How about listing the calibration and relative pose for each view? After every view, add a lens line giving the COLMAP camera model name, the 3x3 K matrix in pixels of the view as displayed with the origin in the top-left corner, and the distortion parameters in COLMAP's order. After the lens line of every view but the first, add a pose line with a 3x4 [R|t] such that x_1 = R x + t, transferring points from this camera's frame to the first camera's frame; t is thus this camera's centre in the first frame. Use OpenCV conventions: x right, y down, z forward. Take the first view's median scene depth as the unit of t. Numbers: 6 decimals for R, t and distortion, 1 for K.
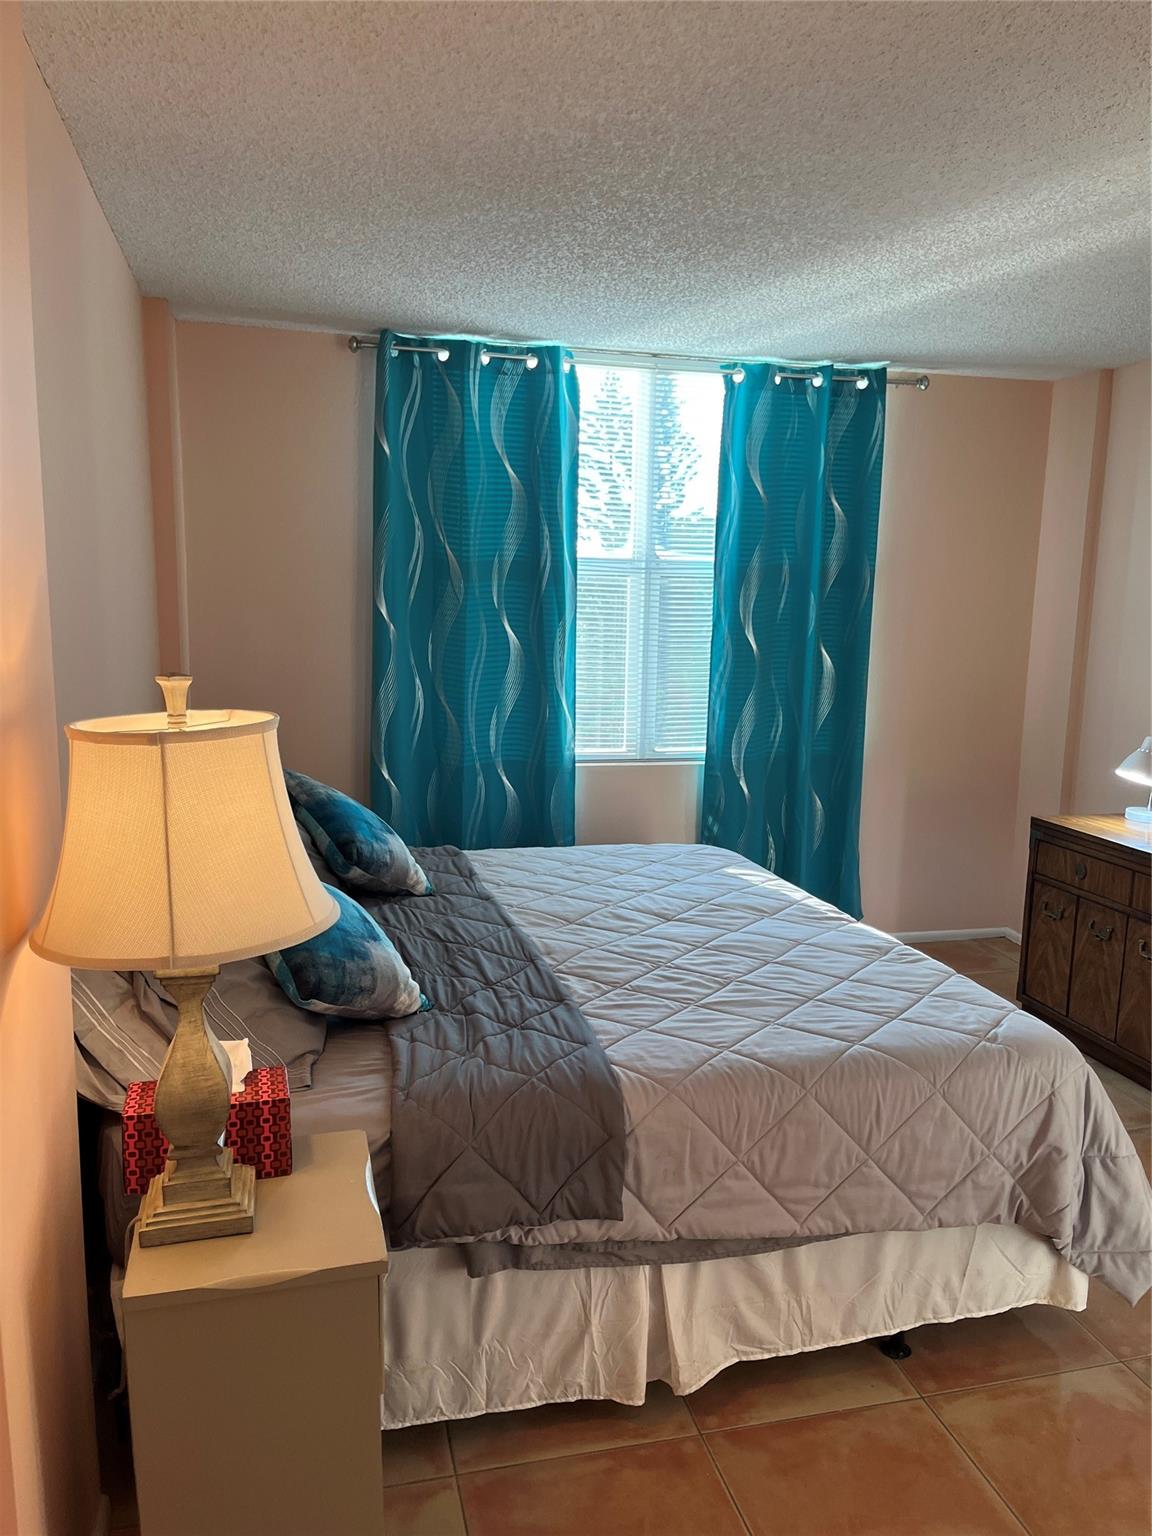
lens RADIAL K [[1162.8, 0, 578.1], [0, 1162.8, 782.5], [0, 0, 1]] dist [0.061733, -0.093932]
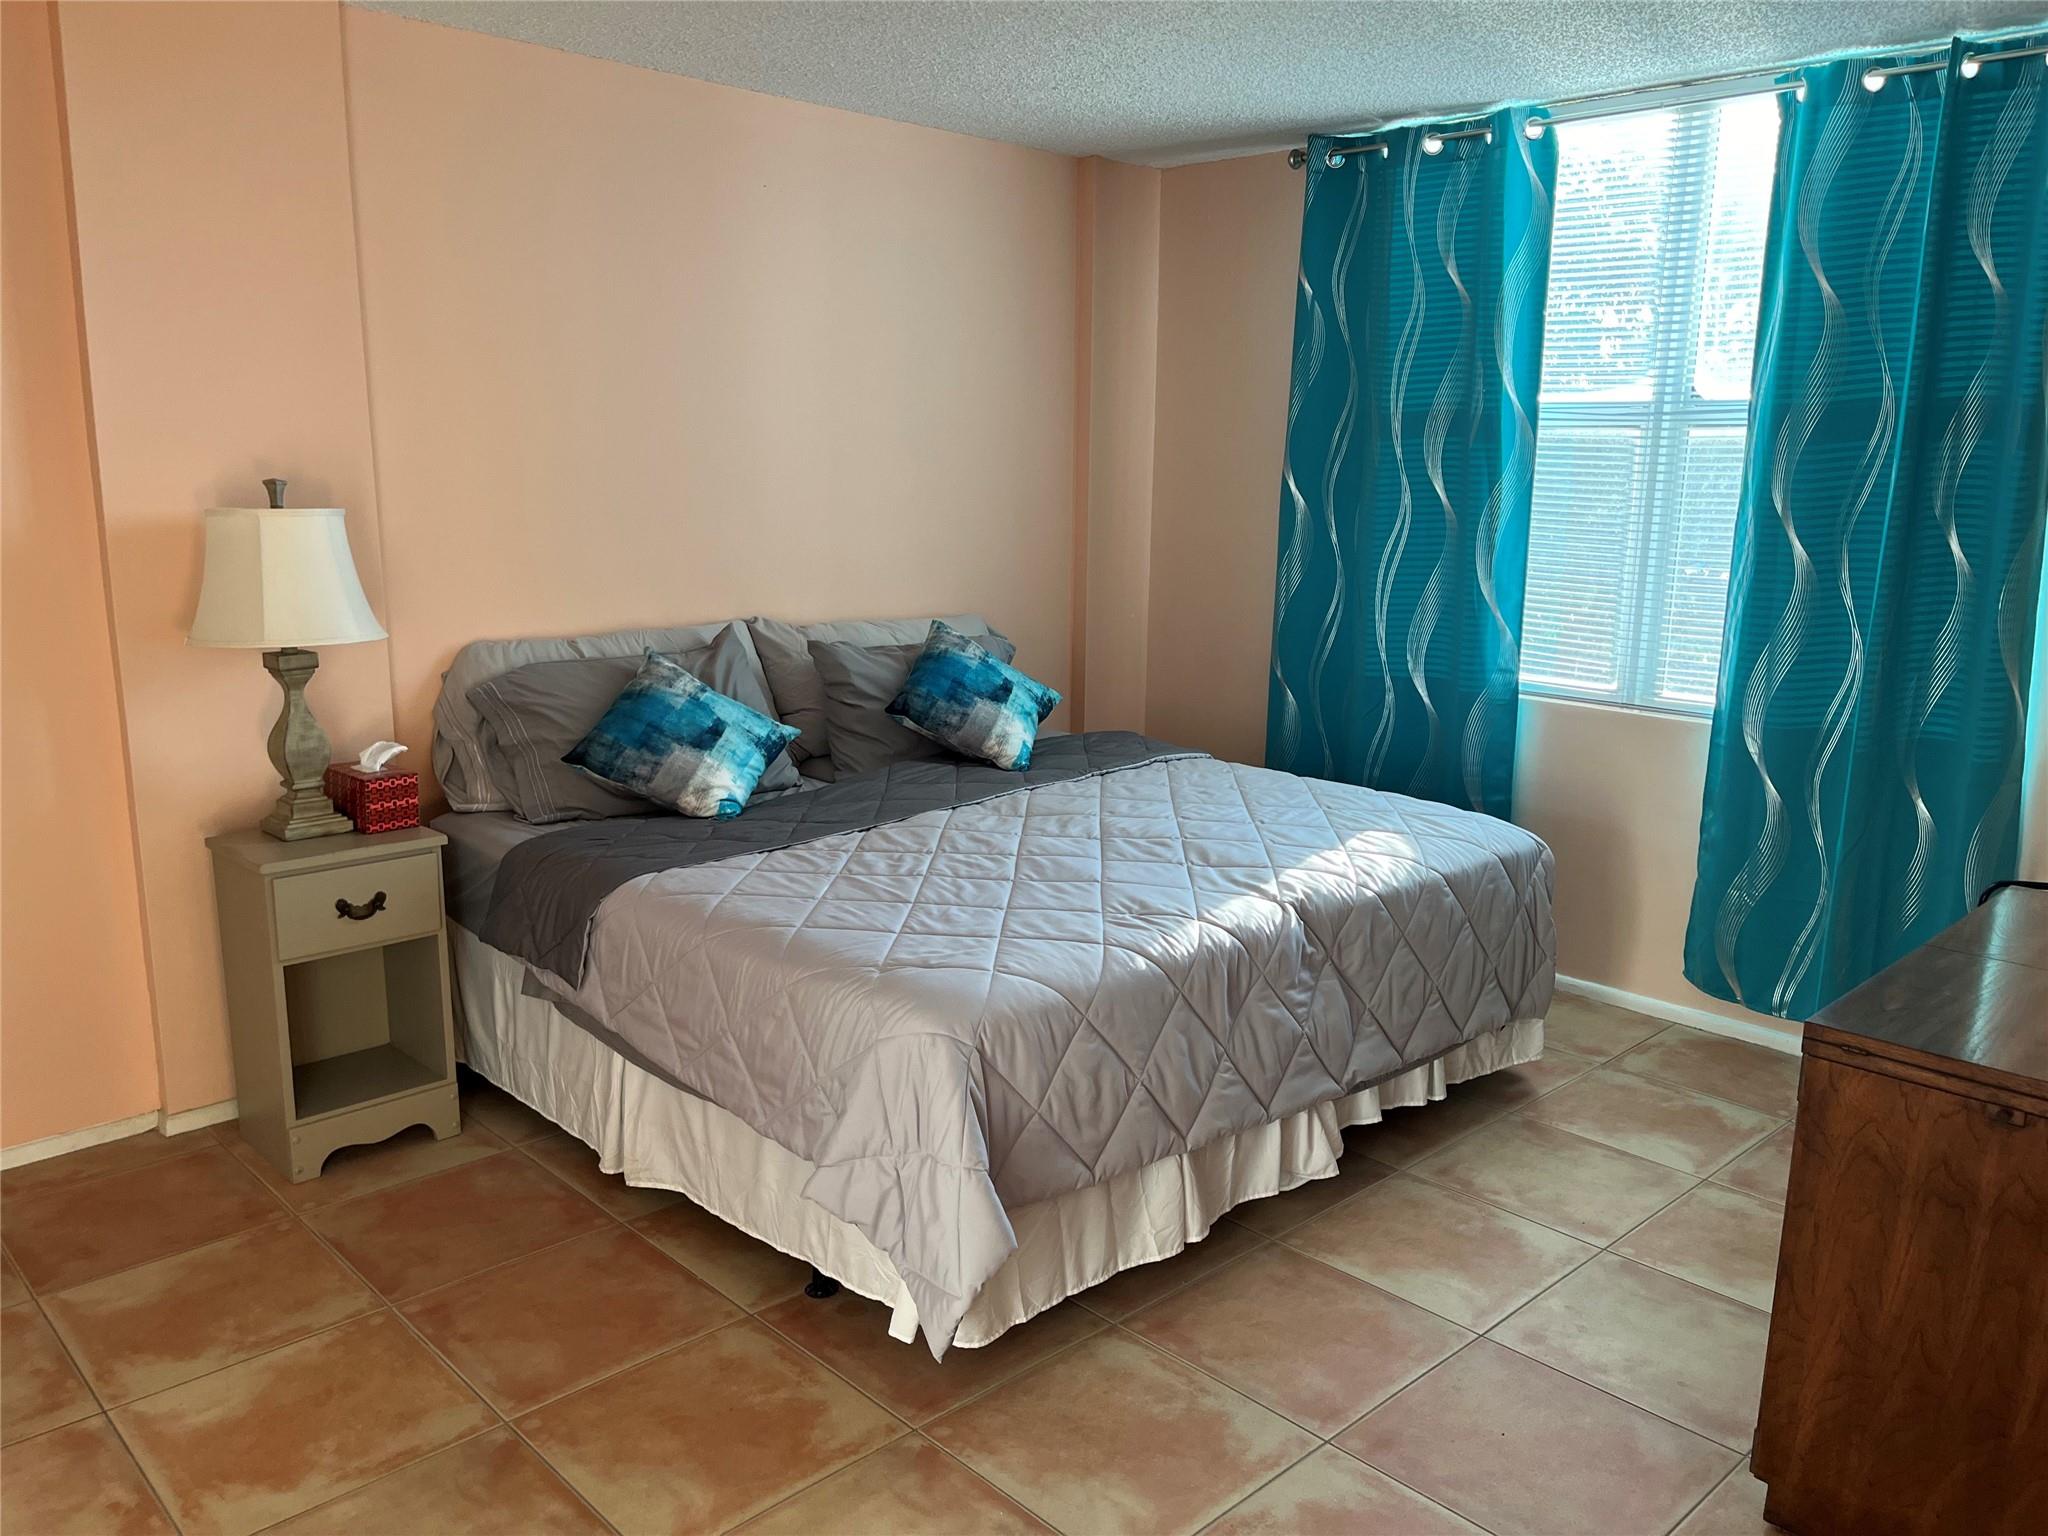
lens RADIAL K [[1550.4, 0, 1024.0], [0, 1550.4, 768.0], [0, 0, 1]] dist [0.061733, -0.093932]
pose [[0.488309, 0.159877, -0.857901, 0.736755], [-0.146820, 0.984113, 0.099829, -0.025056], [0.860231, 0.077209, 0.504025, 0.289999]]
